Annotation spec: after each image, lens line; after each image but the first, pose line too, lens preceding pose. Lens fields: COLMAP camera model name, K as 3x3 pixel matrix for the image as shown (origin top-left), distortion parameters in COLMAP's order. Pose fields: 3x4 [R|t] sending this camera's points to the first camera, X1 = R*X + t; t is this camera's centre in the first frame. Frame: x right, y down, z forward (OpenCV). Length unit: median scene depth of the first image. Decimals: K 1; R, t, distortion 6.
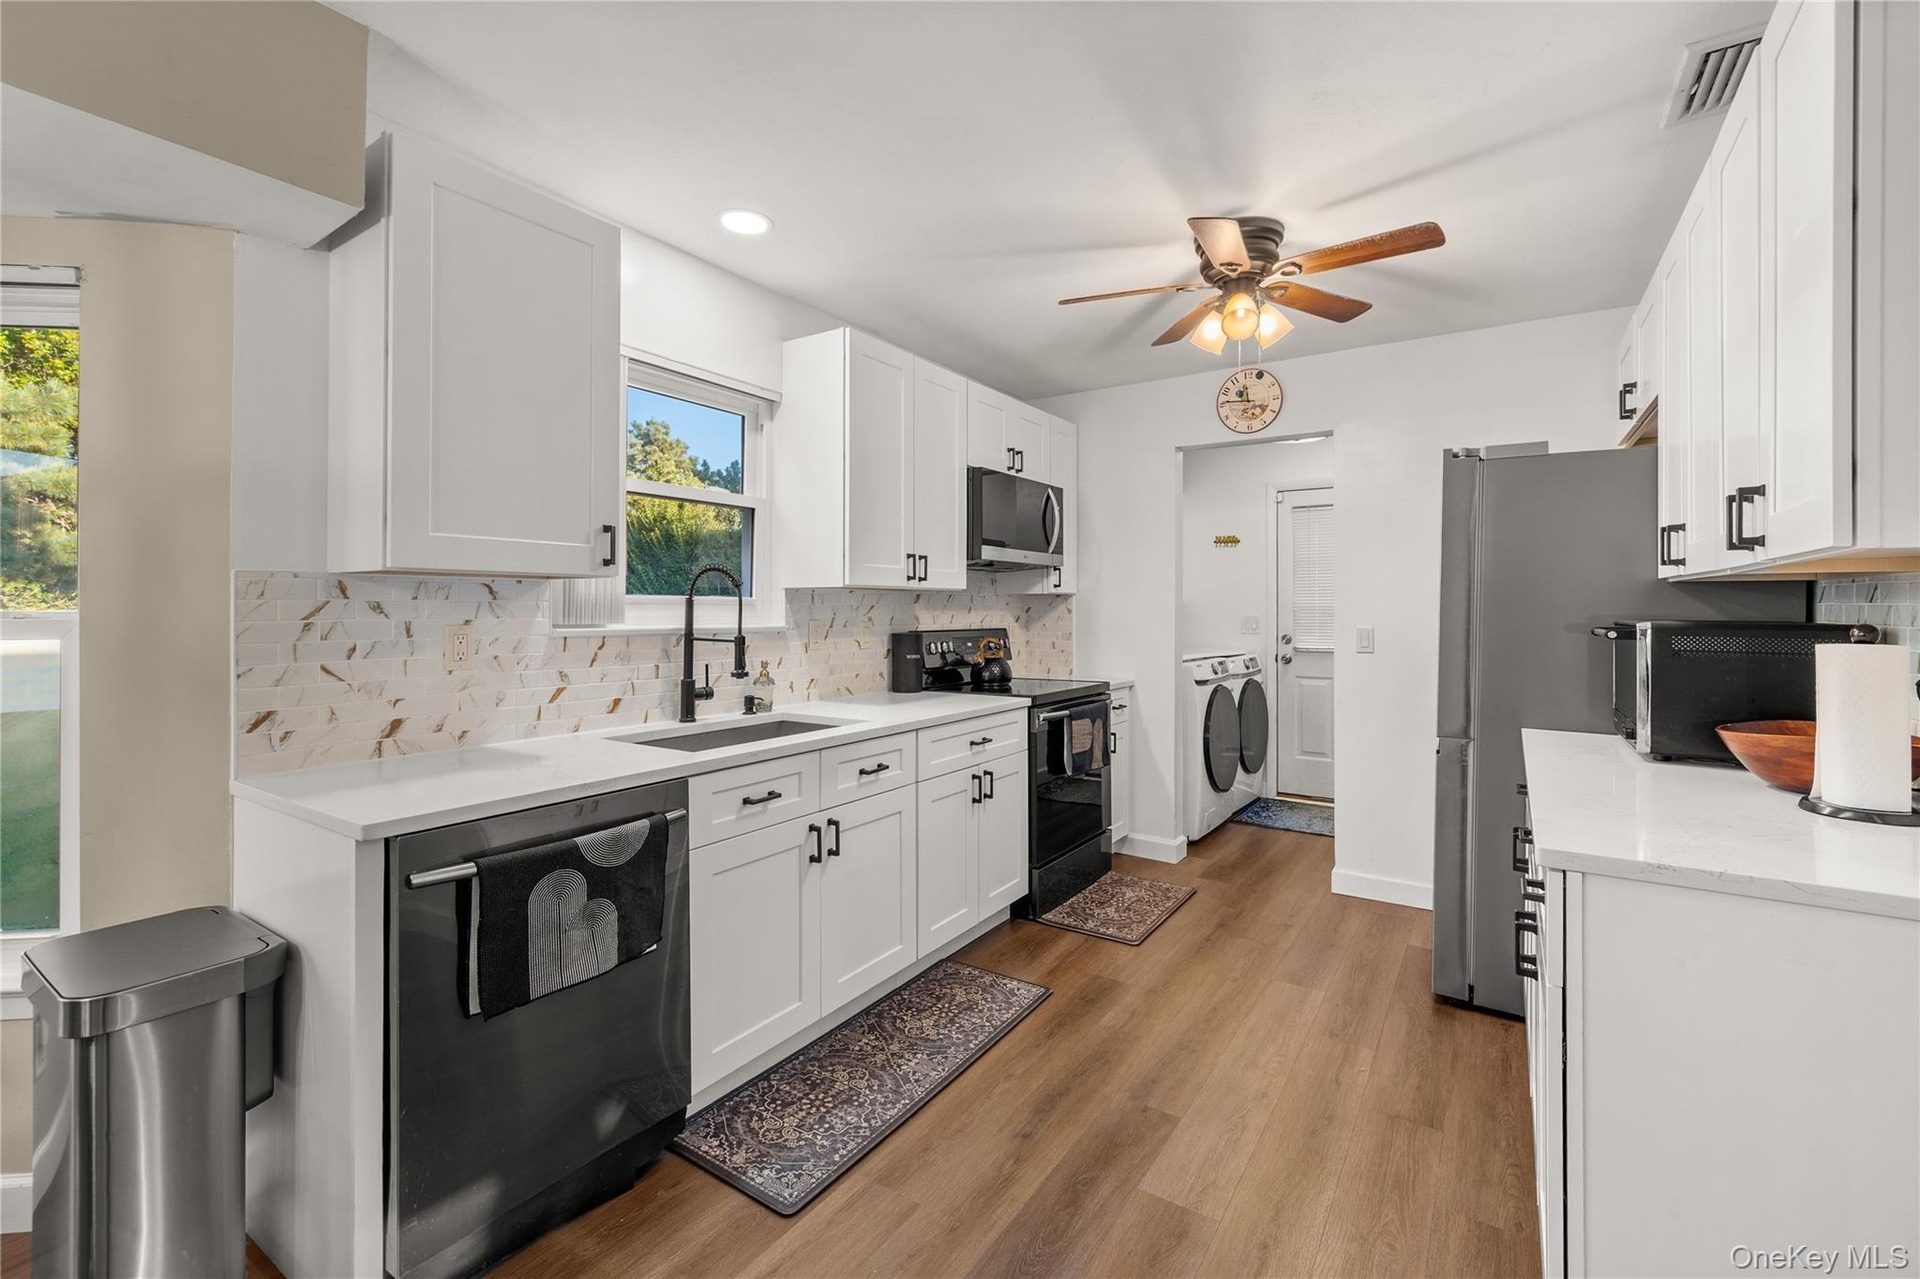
lens RADIAL K [[820.9, 0, 955.0], [0, 820.9, 612.1], [0, 0, 1]] dist [-0.000566, 0.000126]
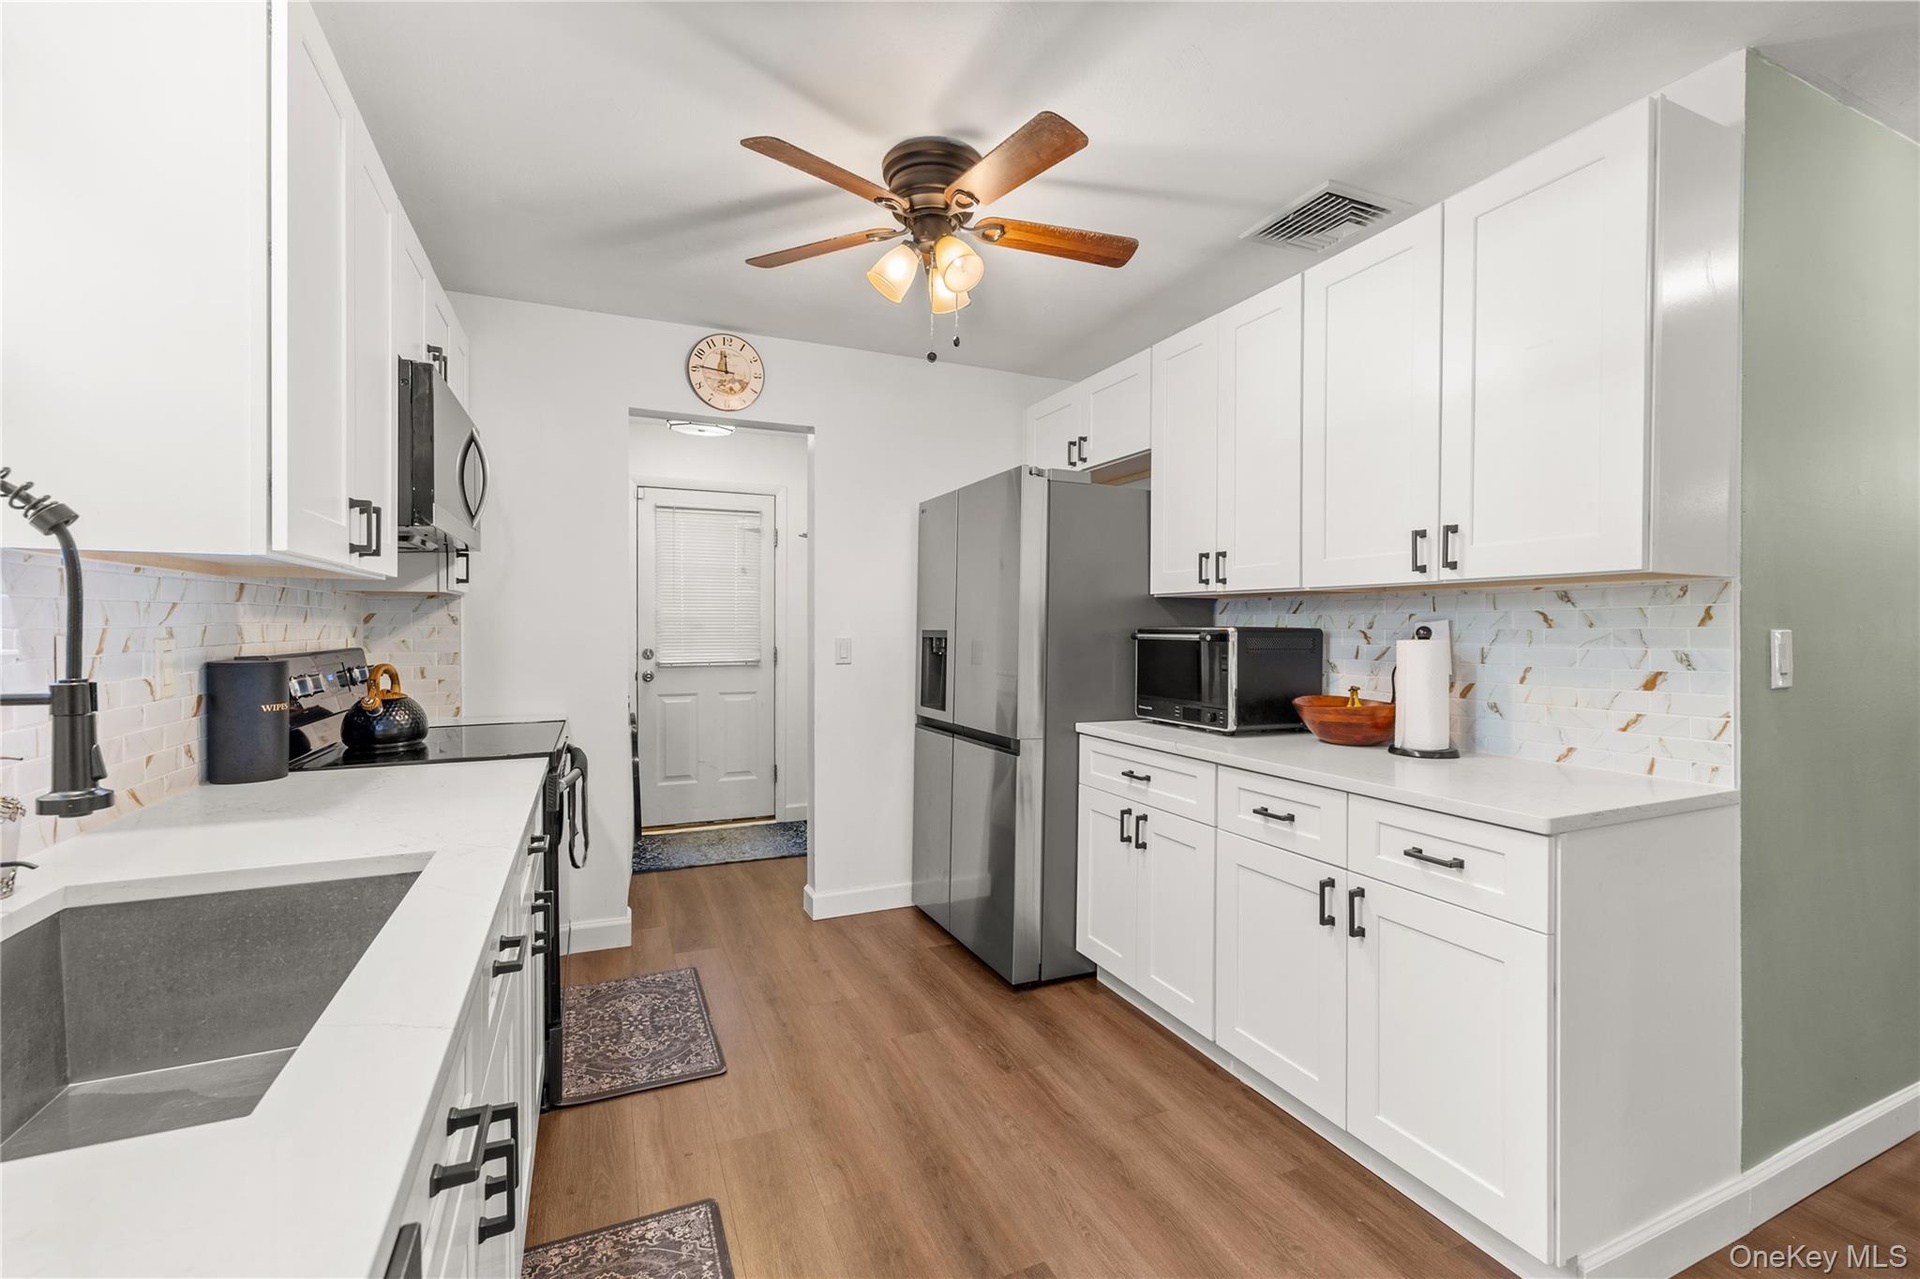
lens RADIAL K [[808.5, 0, 950.8], [0, 808.5, 636.6], [0, 0, 1]] dist [-0.002386, 0.000208]
pose [[0.537396, -0.011448, 0.843252, -0.230878], [0.001601, 0.999920, 0.012554, 0.005367], [-0.843329, -0.005397, 0.537371, 0.368058]]
